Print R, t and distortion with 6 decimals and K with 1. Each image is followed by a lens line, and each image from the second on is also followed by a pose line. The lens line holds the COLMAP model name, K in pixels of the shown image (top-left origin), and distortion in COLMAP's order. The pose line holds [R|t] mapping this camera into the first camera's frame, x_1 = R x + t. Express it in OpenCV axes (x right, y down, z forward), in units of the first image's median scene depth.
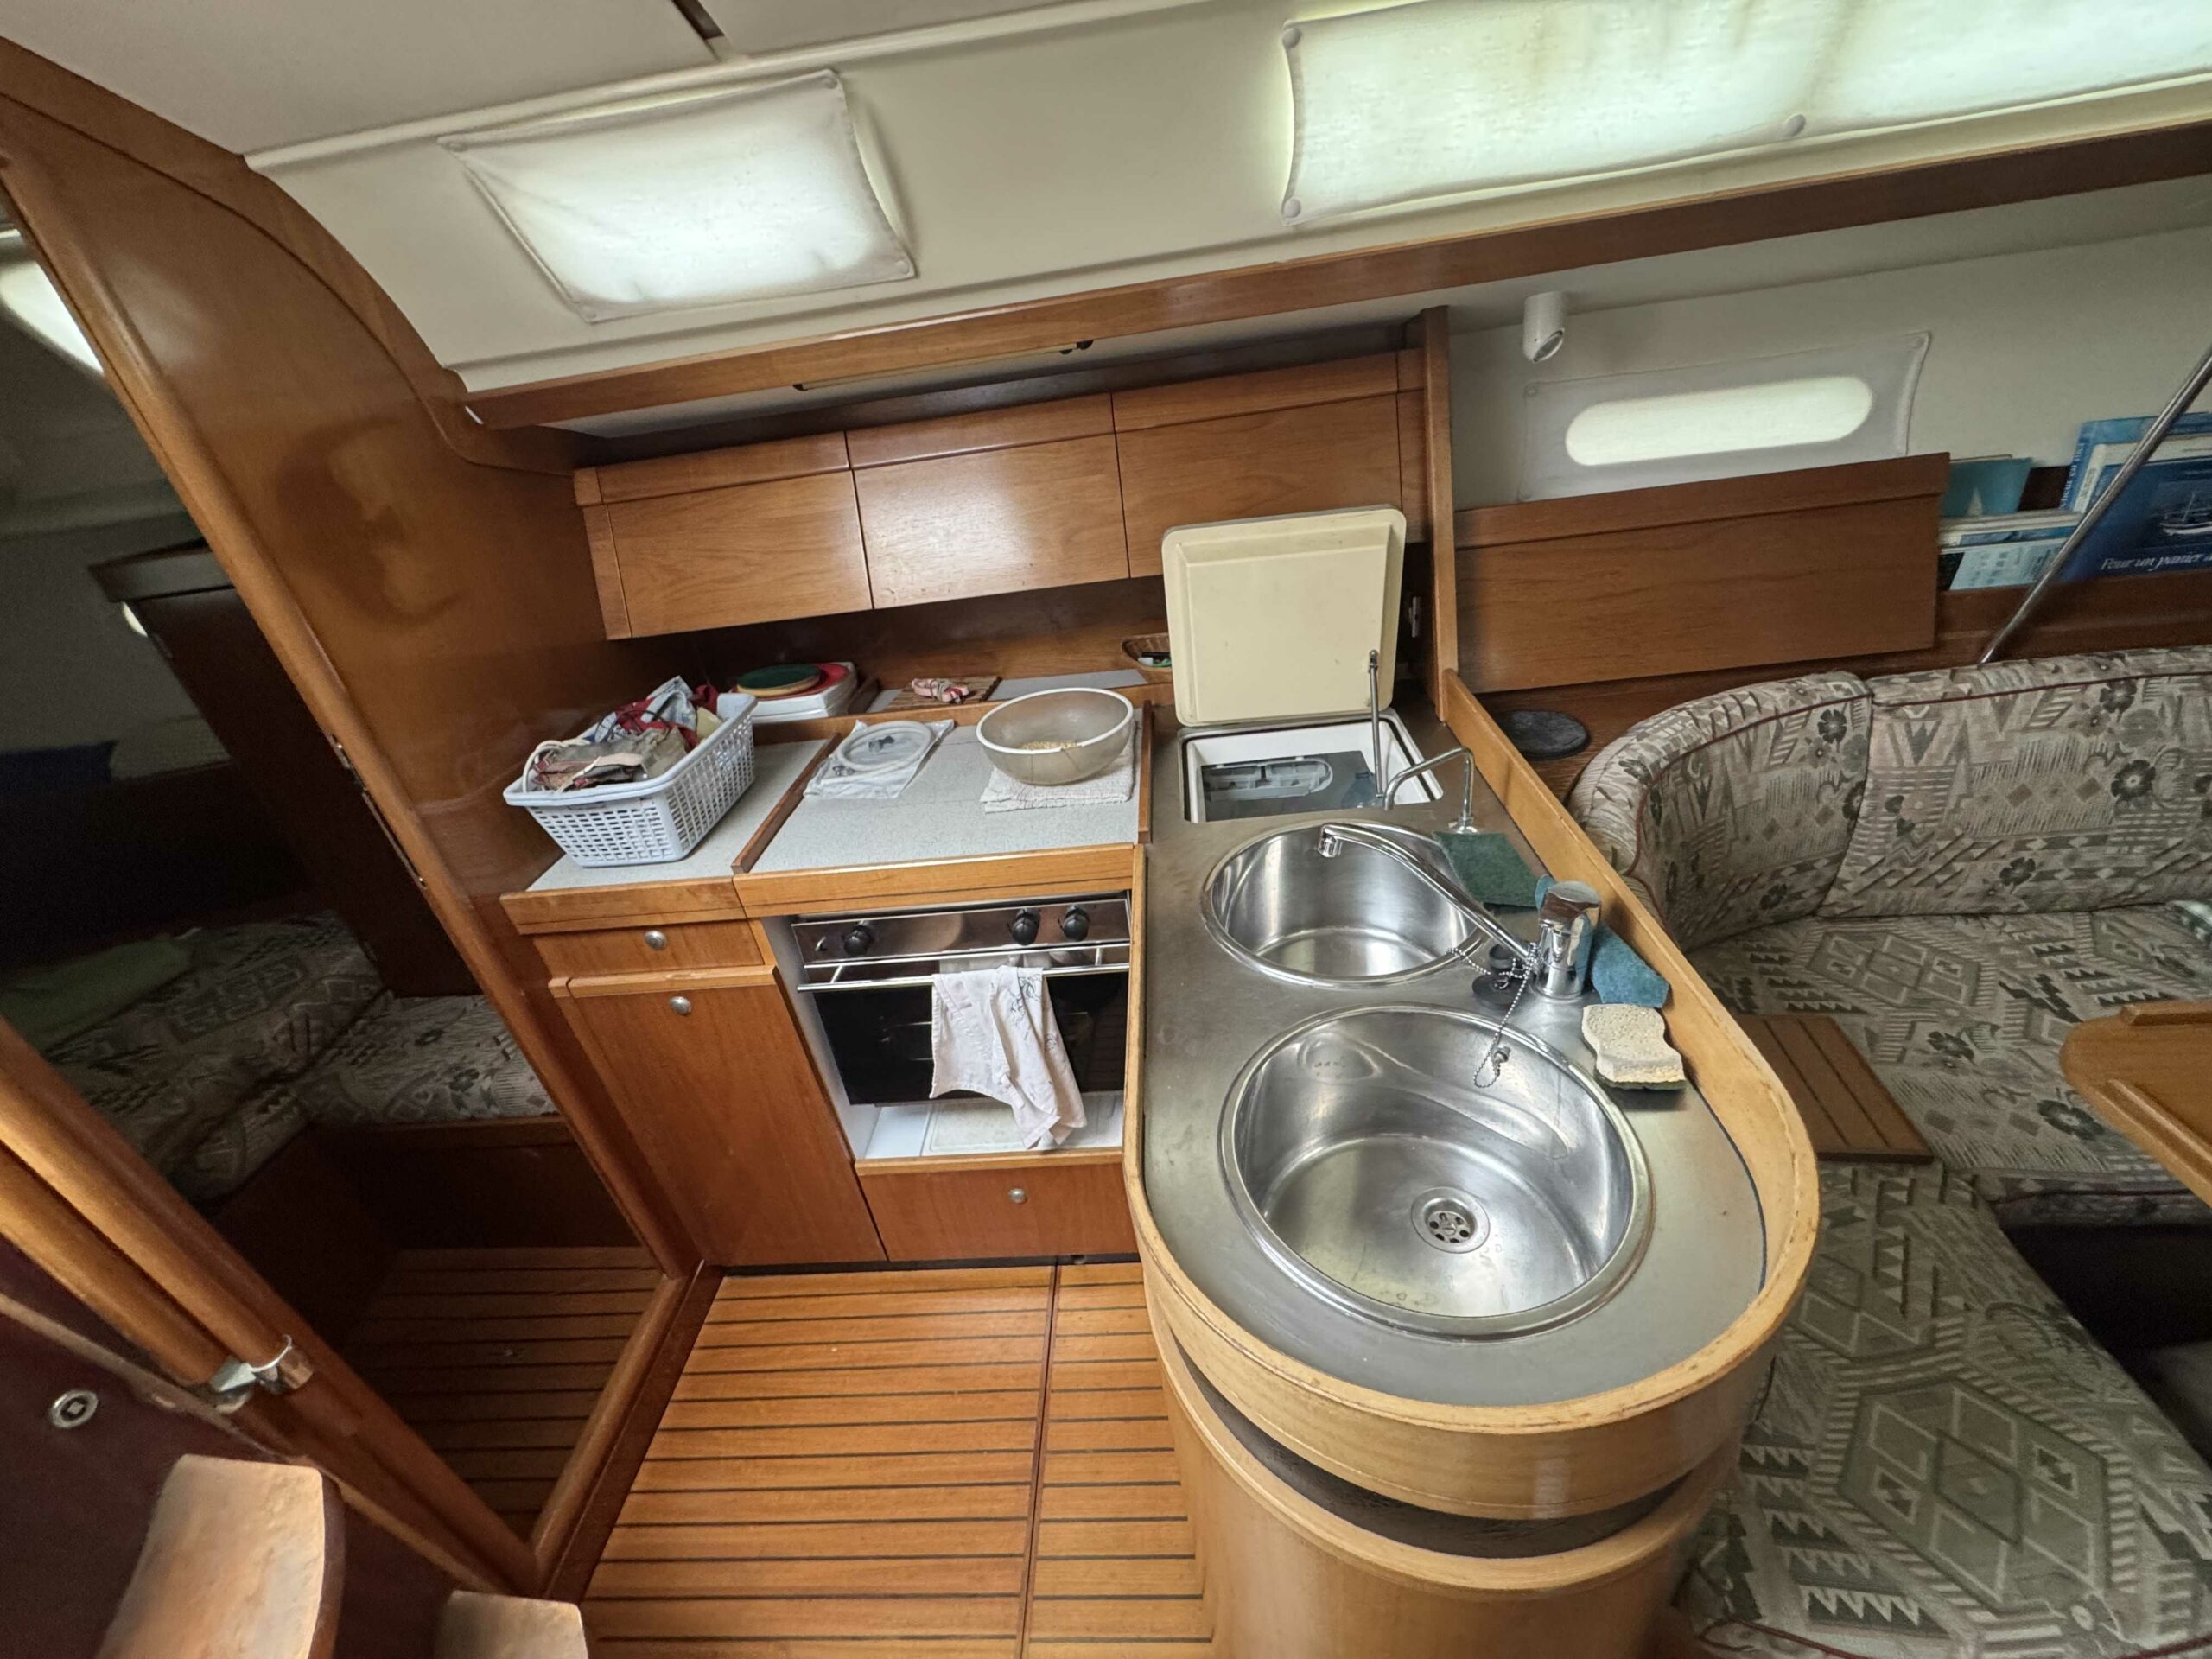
lens RADIAL K [[883.7, 0, 1110.0], [0, 883.7, 831.6], [0, 0, 1]] dist [-0.001969, 0.000039]
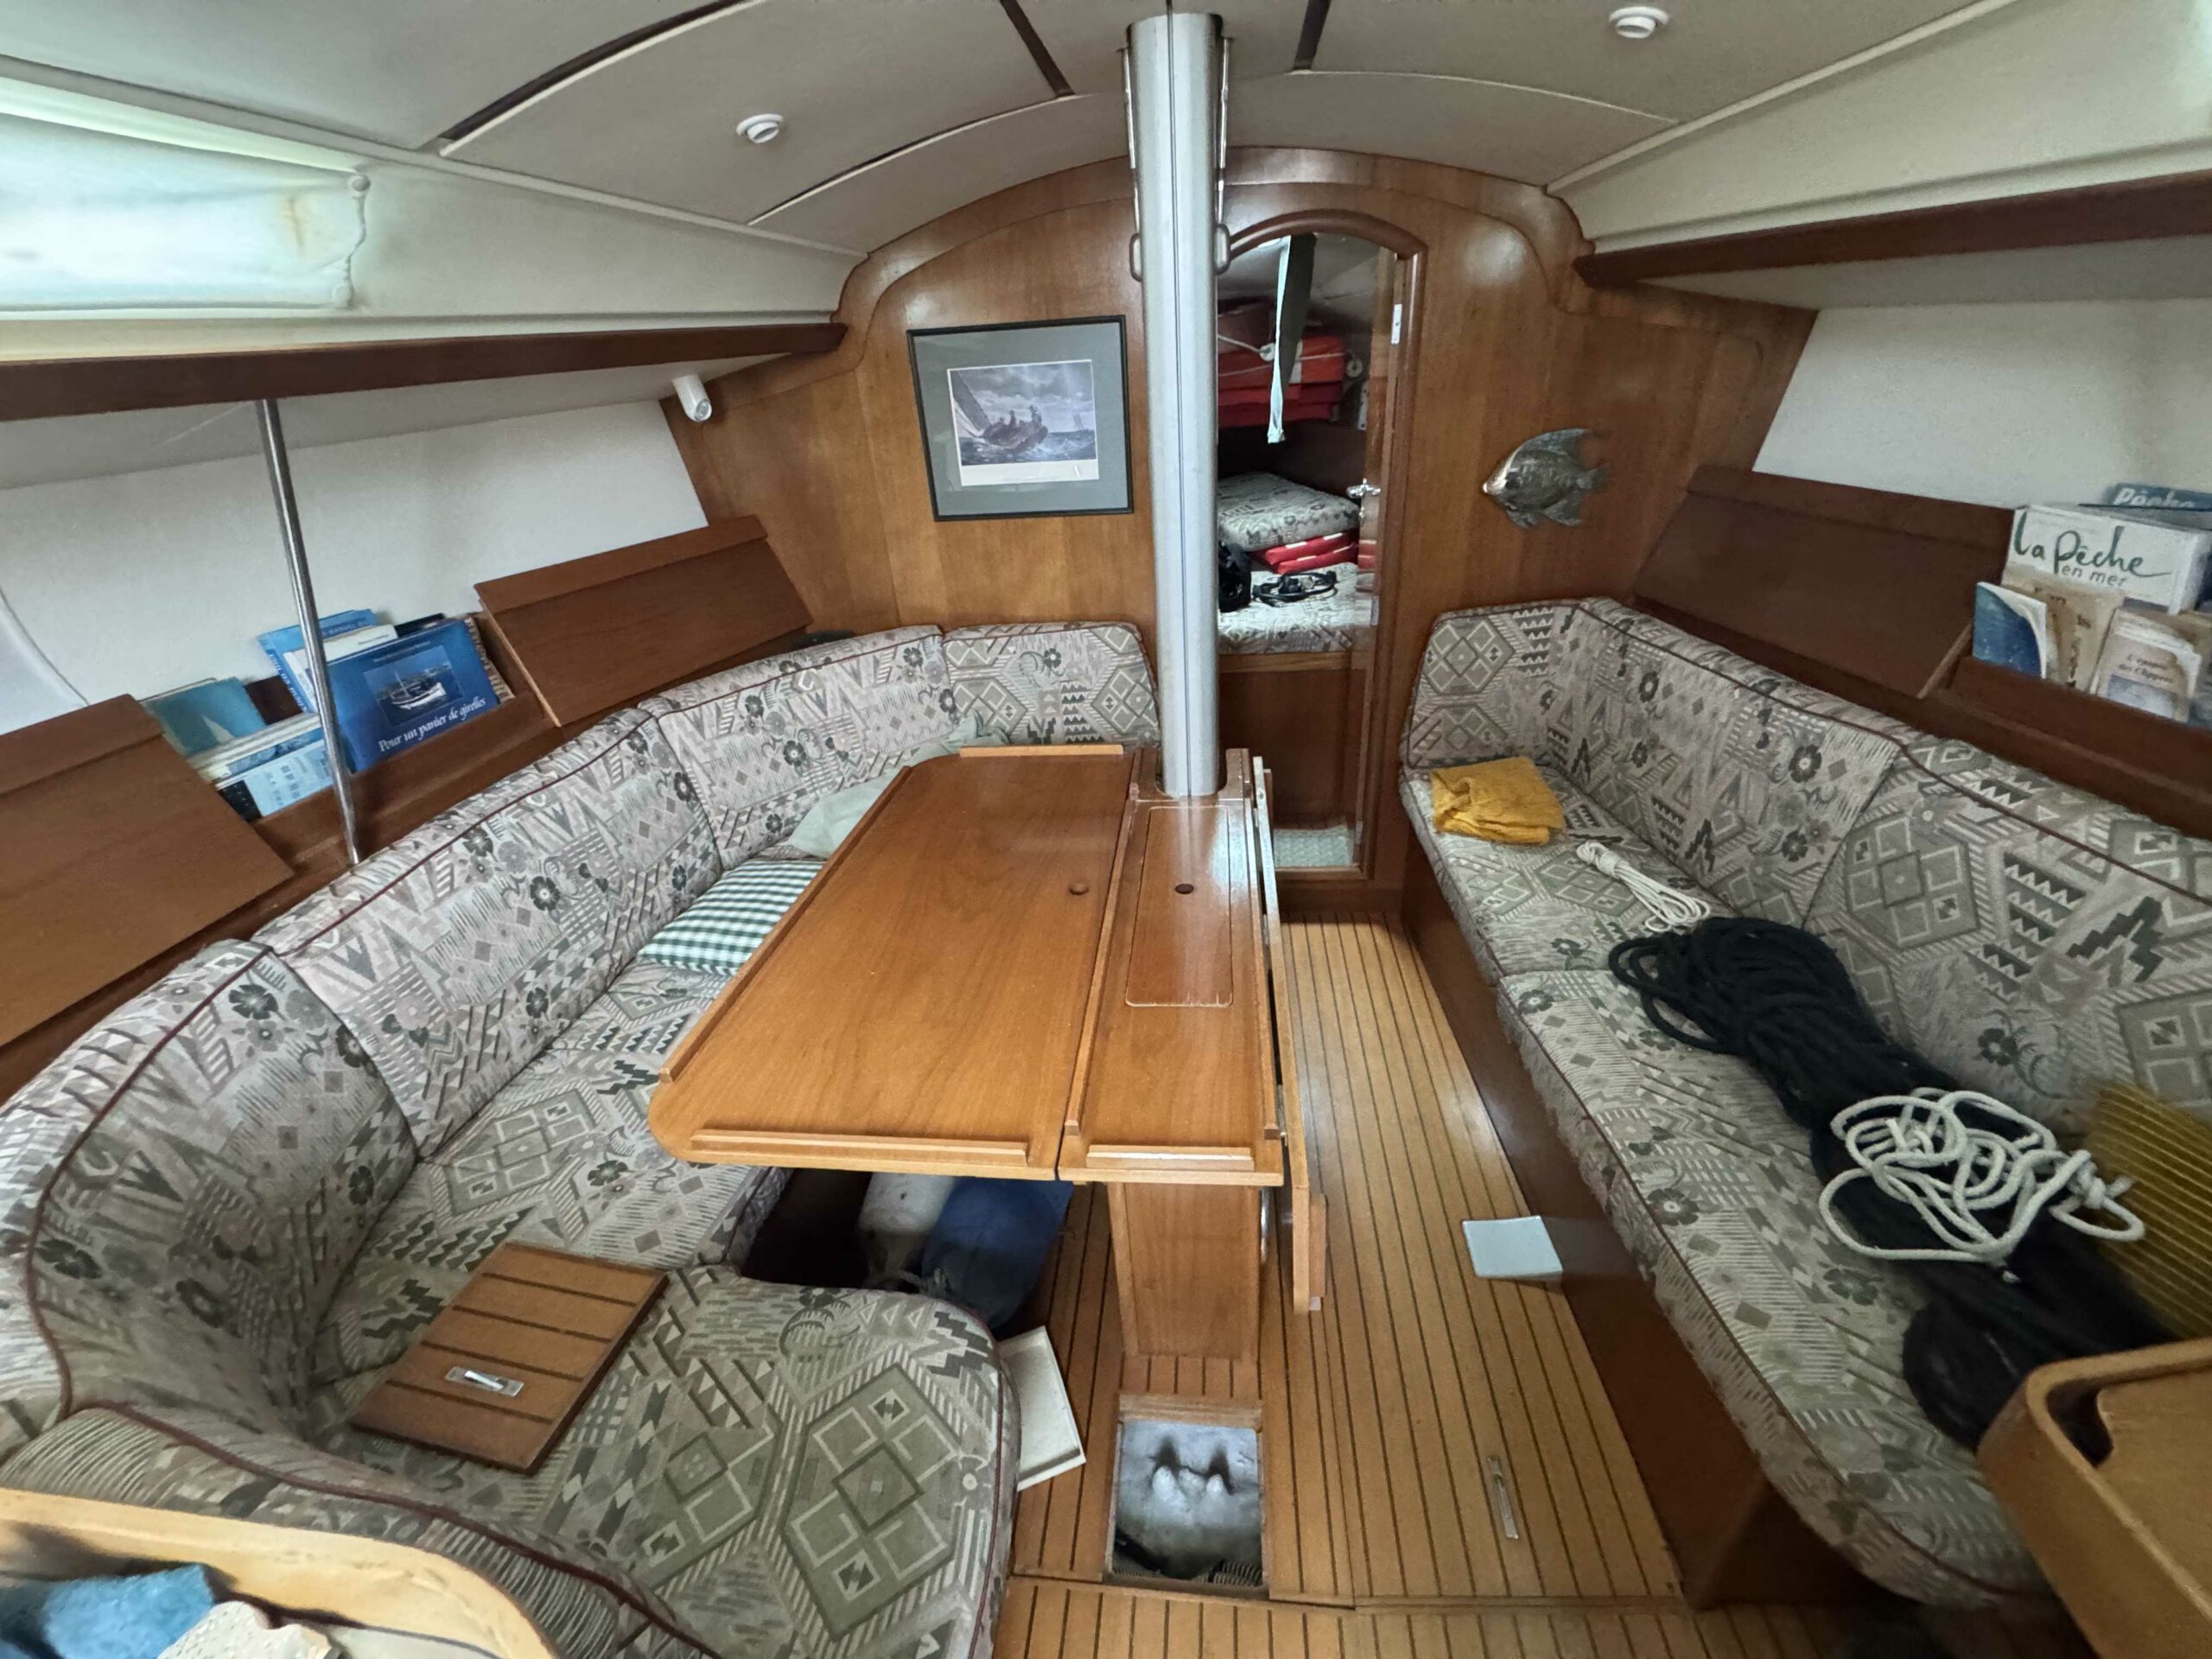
lens RADIAL K [[883.7, 0, 1106.6], [0, 883.7, 829.5], [0, 0, 1]] dist [-0.001969, 0.000039]
pose [[0.080543, -0.371195, 0.925055, 0.178376], [0.553018, 0.788768, 0.268357, -0.026588], [-0.829267, 0.489958, 0.268807, 0.037319]]
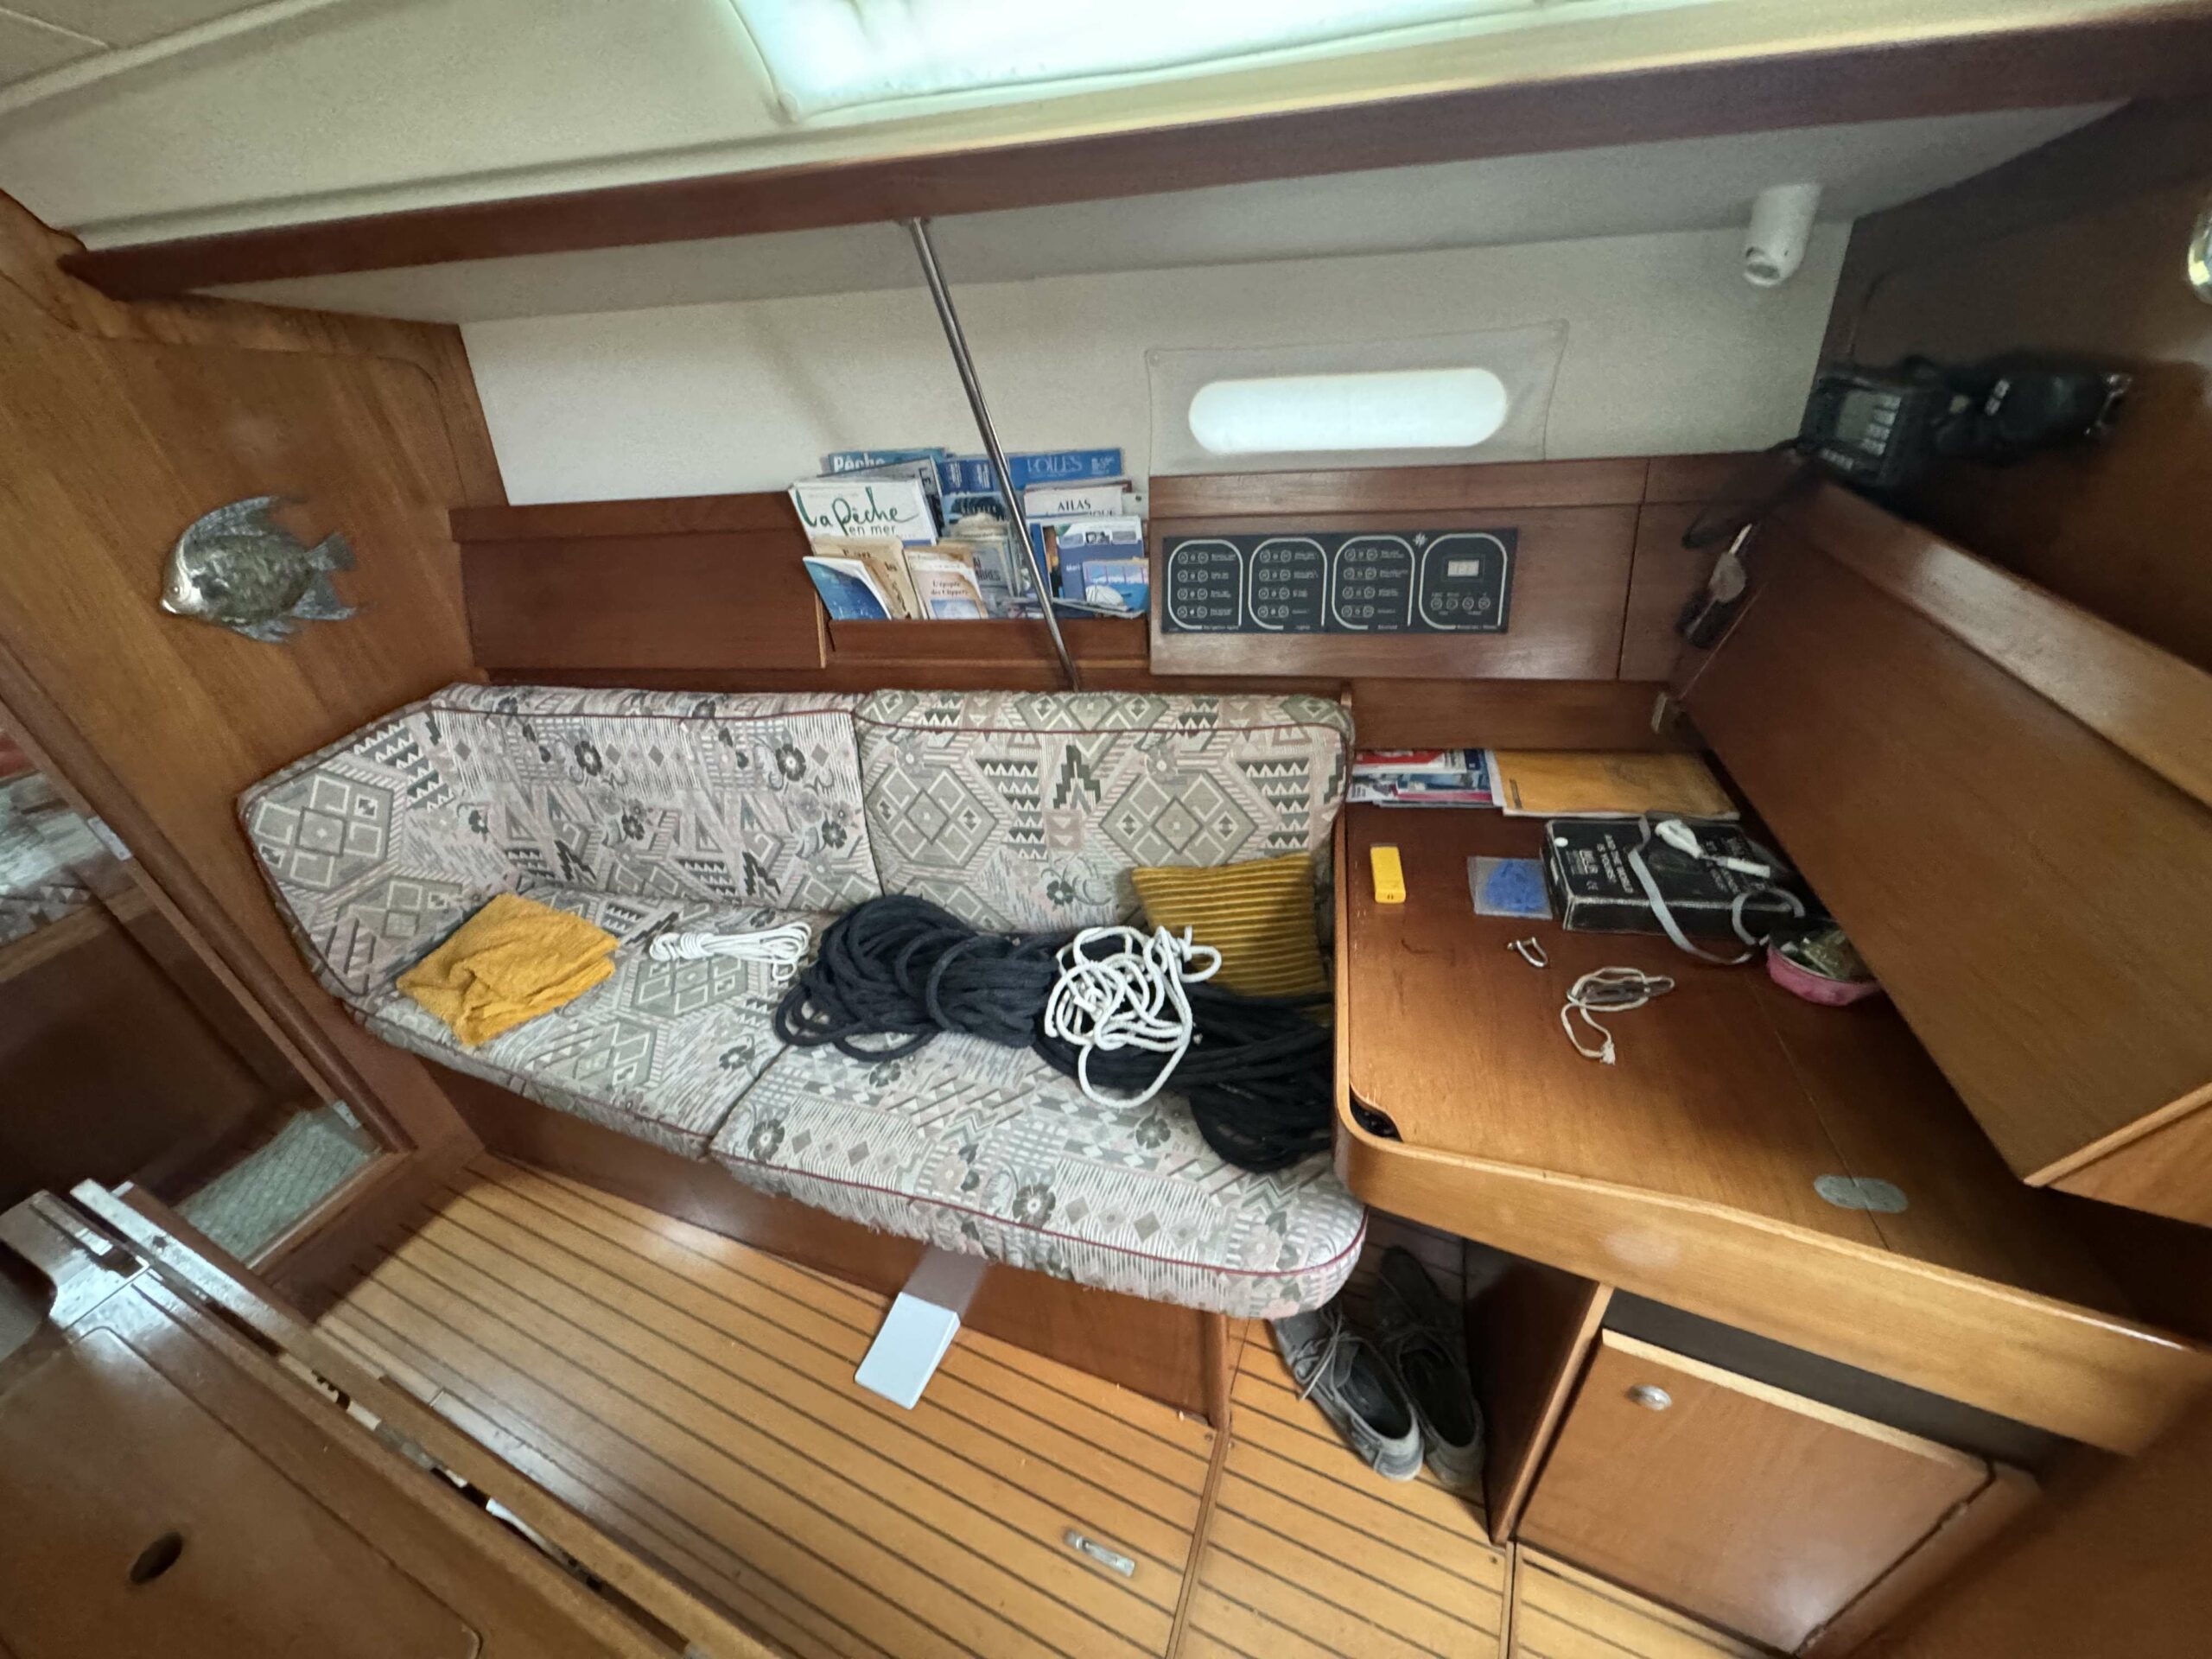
lens RADIAL K [[883.7, 0, 1105.8], [0, 883.7, 830.2], [0, 0, 1]] dist [-0.001969, 0.000039]
pose [[-0.901909, -0.039793, 0.430089, 0.464839], [0.366769, 0.455351, 0.811256, -0.024689], [-0.228123, 0.889422, -0.396091, -0.007404]]
